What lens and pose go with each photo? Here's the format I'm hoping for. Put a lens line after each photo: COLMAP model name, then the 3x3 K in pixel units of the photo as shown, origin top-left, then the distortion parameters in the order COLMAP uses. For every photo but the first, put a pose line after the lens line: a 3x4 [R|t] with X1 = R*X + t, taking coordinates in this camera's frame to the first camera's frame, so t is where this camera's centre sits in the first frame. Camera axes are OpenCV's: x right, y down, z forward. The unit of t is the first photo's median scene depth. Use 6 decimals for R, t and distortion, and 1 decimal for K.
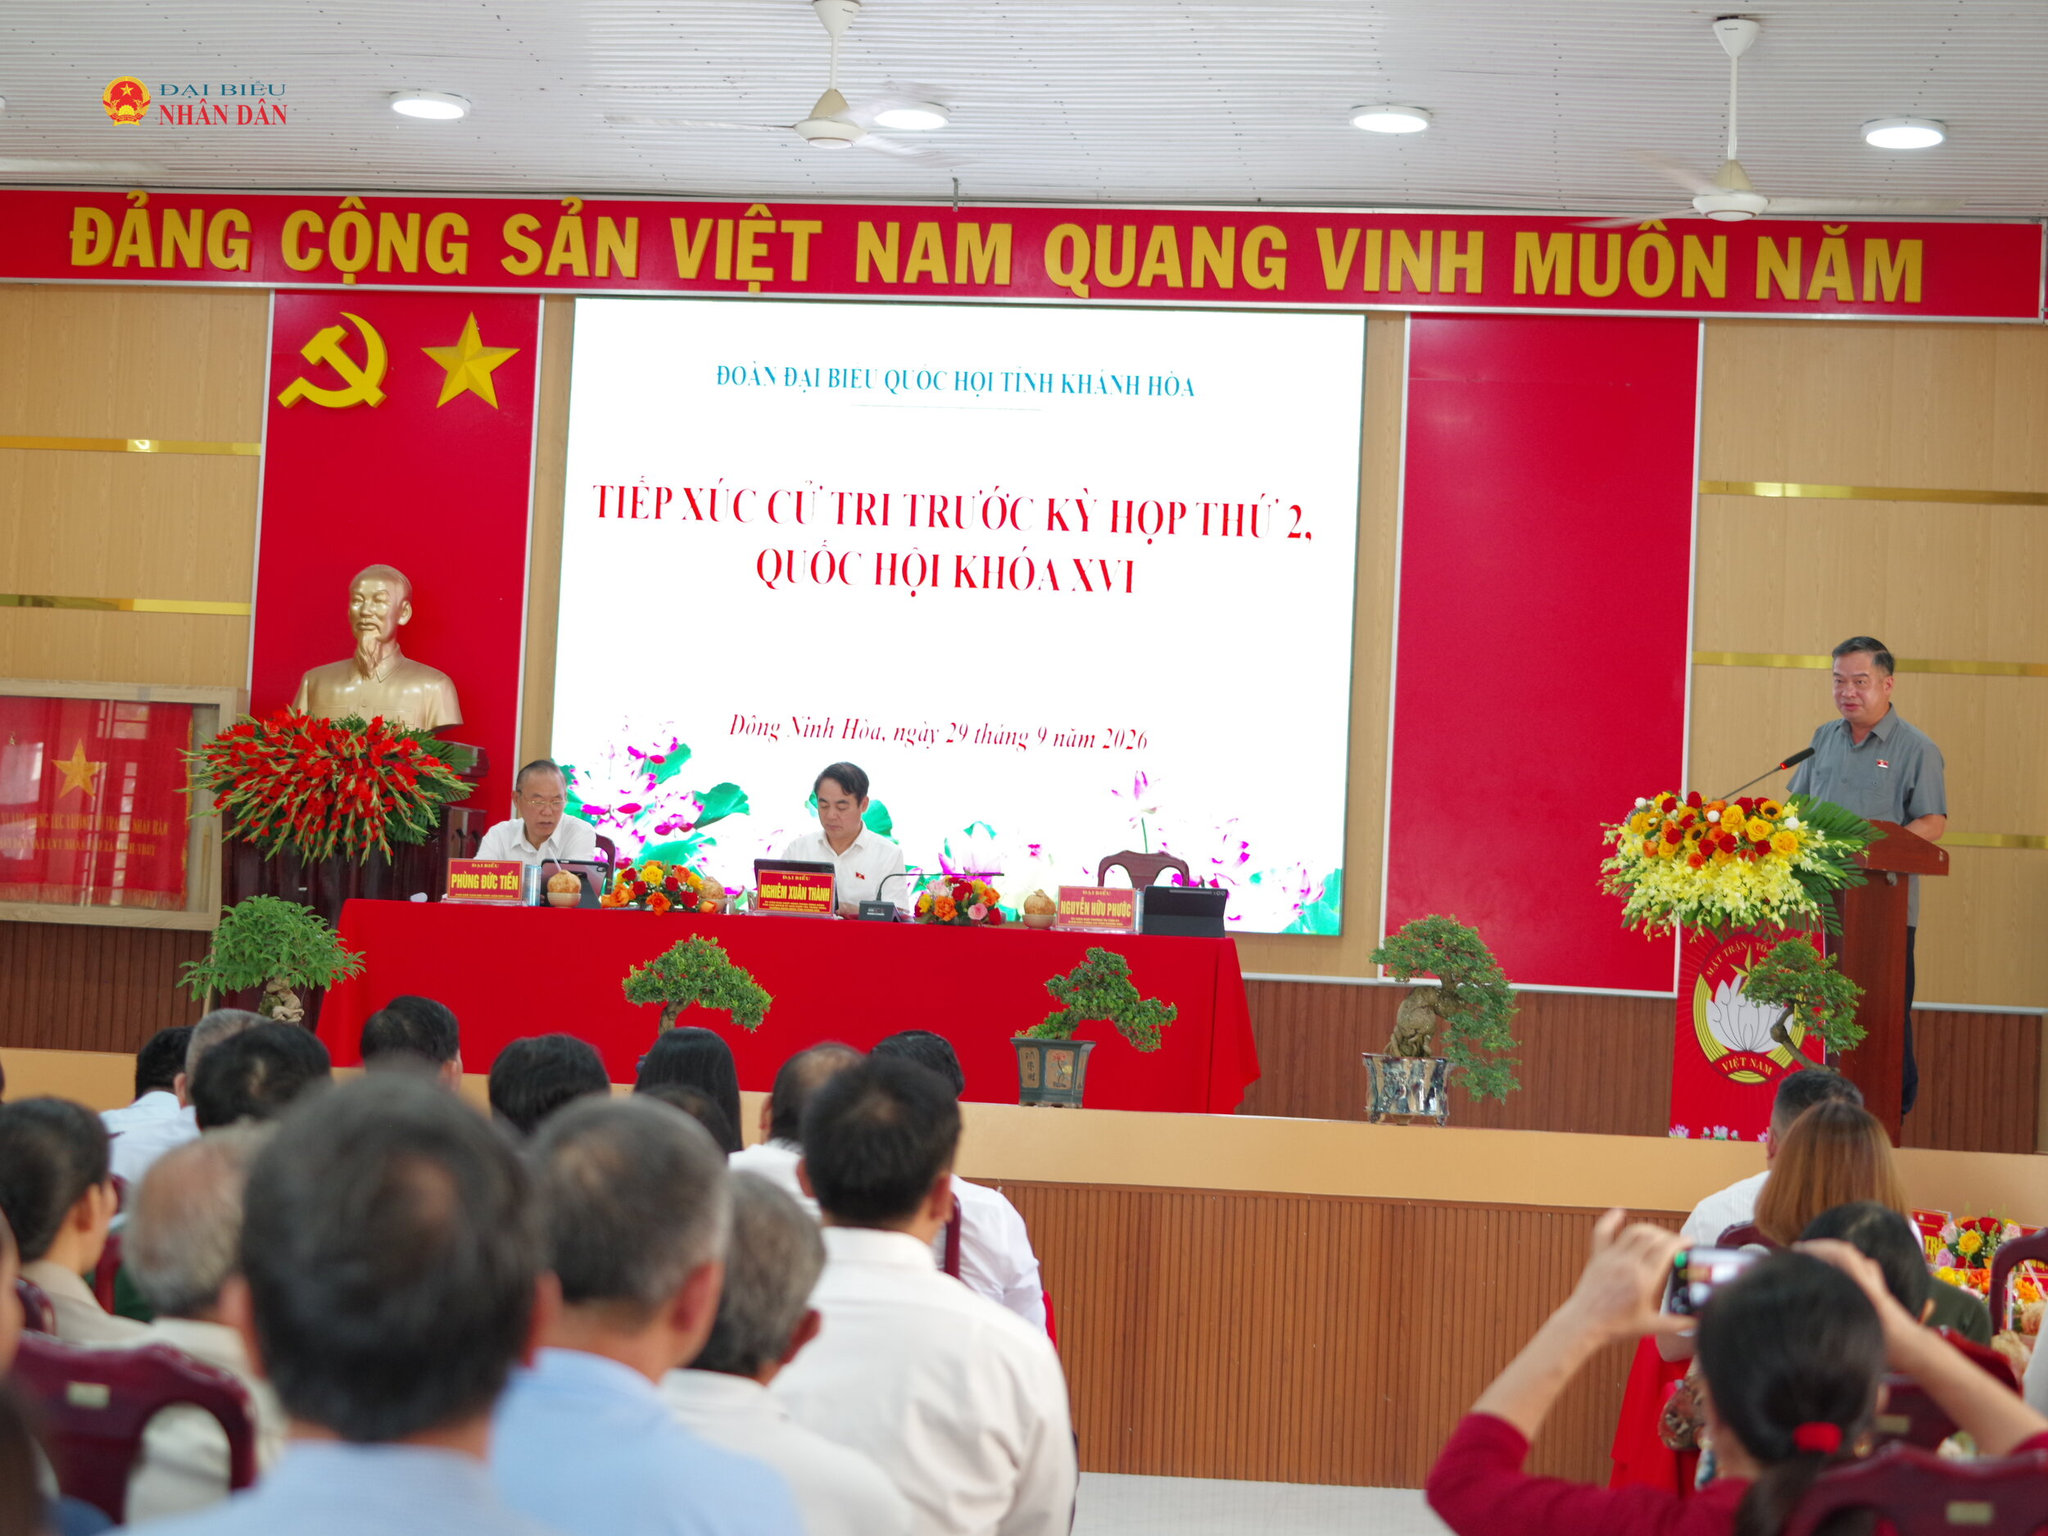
lens RADIAL K [[3697.2, 0, 1024.0], [0, 3697.2, 767.3], [0, 0, 1]] dist [-0.035896, 0.000000]
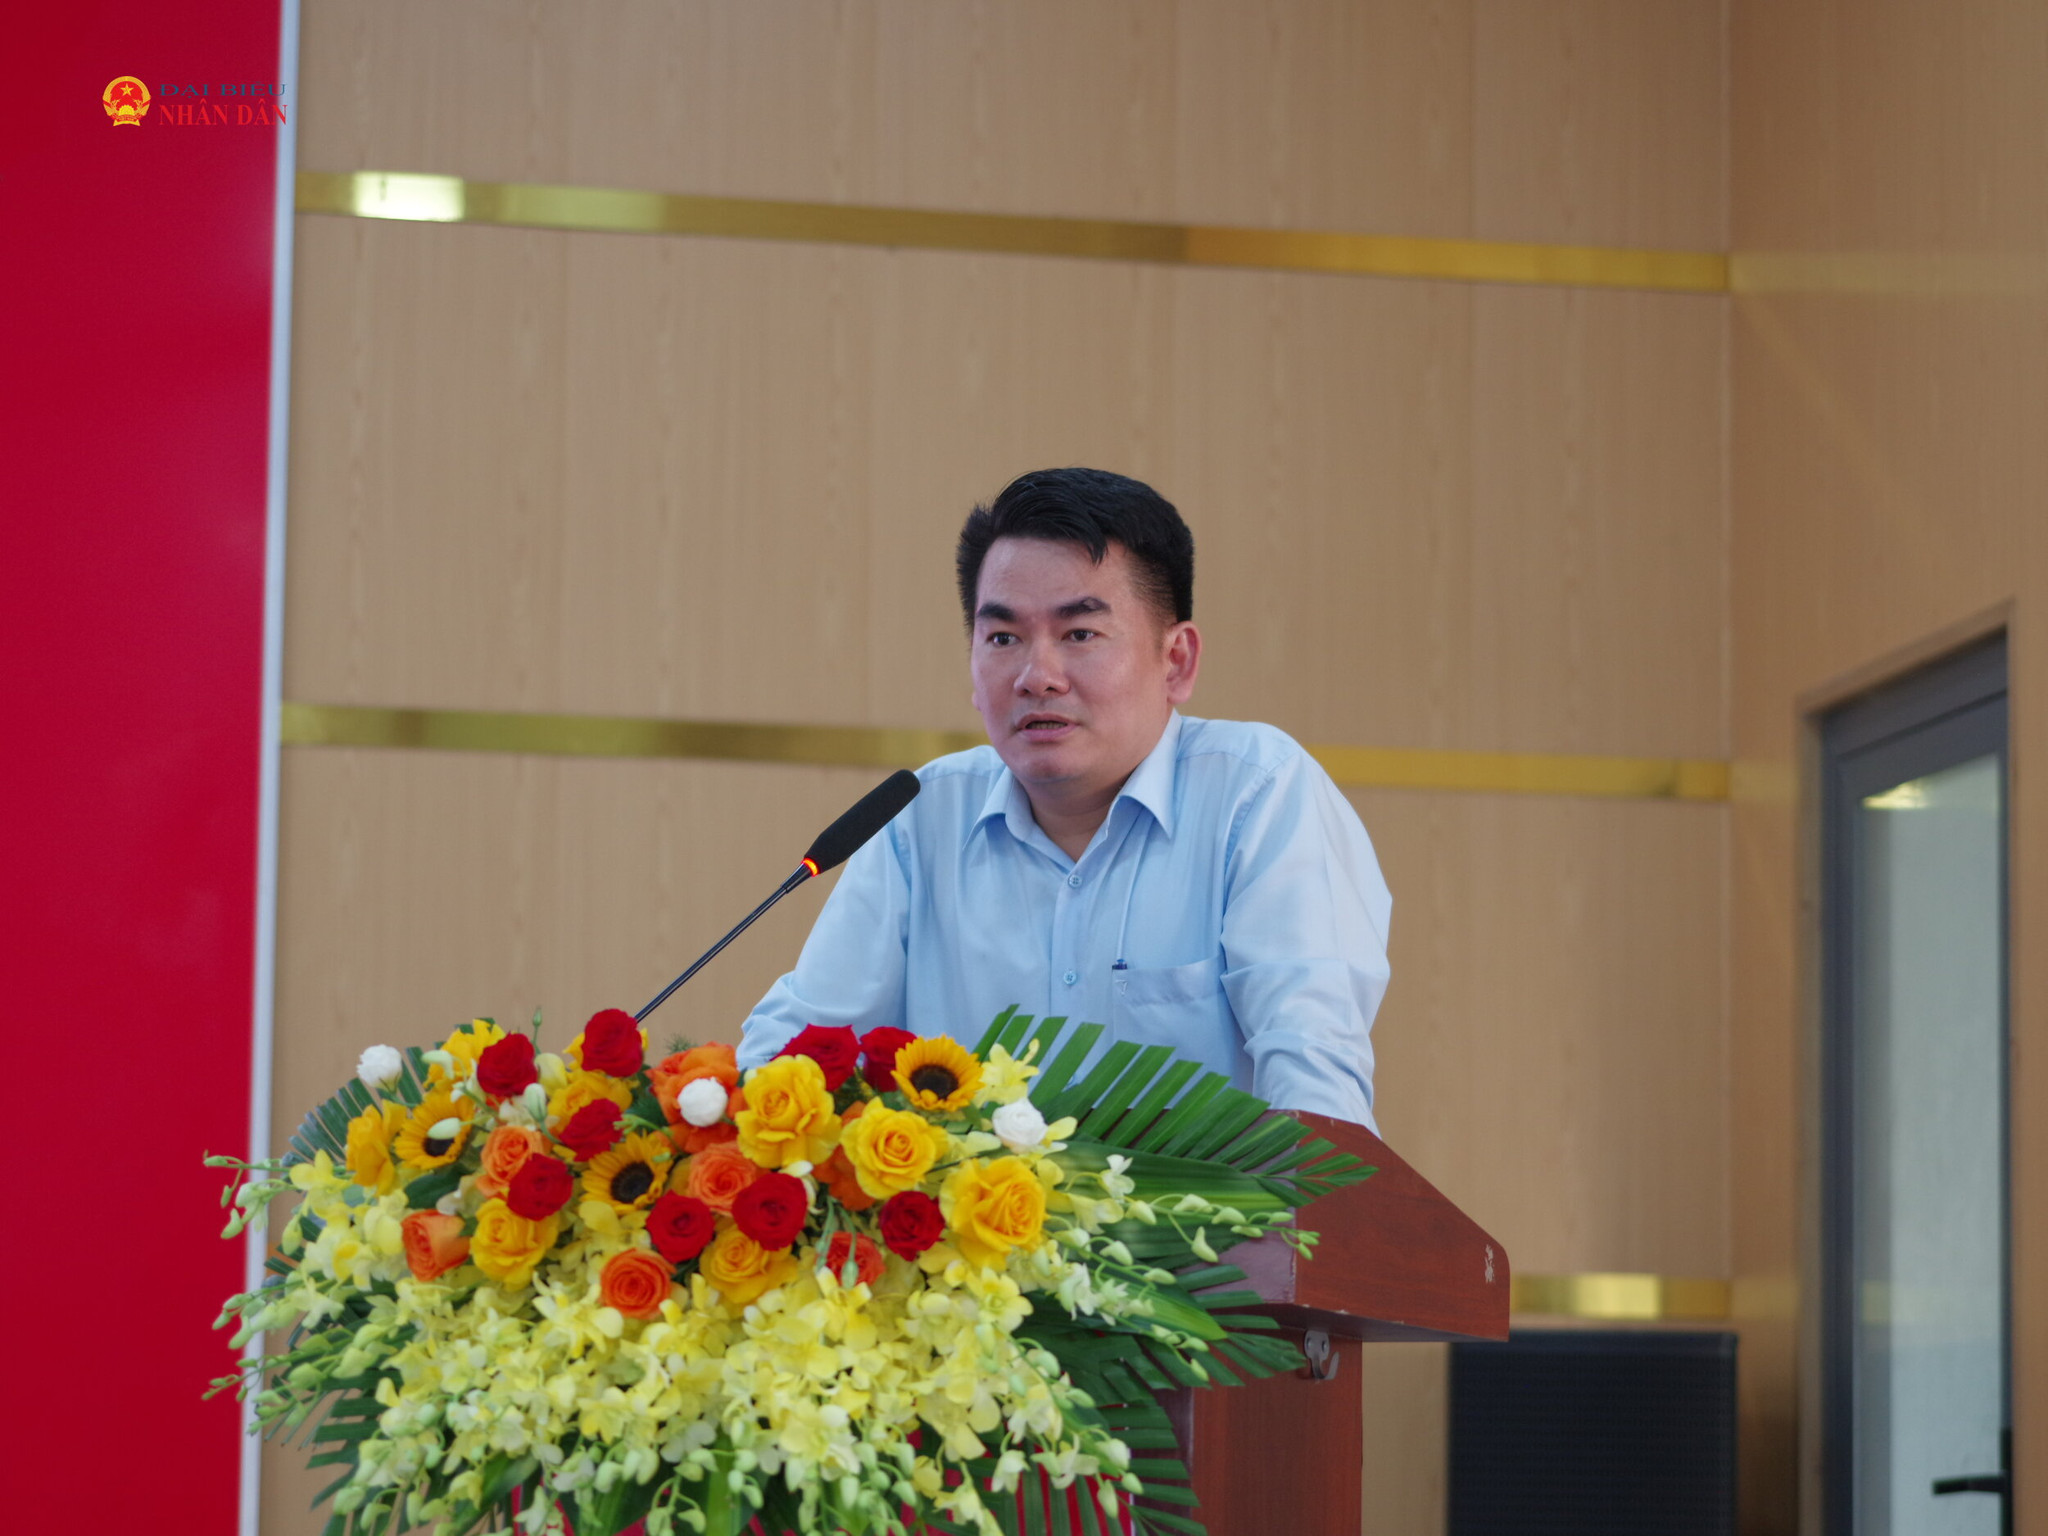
lens RADIAL K [[7442.4, 0, 1024.6], [0, 7442.4, 768.0], [0, 0, 1]] dist [-0.032166, 0.000000]
pose [[0.943190, 0.010176, 0.332097, 0.041538], [0.013710, 0.997487, -0.069505, 0.025904], [-0.331970, 0.070109, 0.940681, 0.524589]]
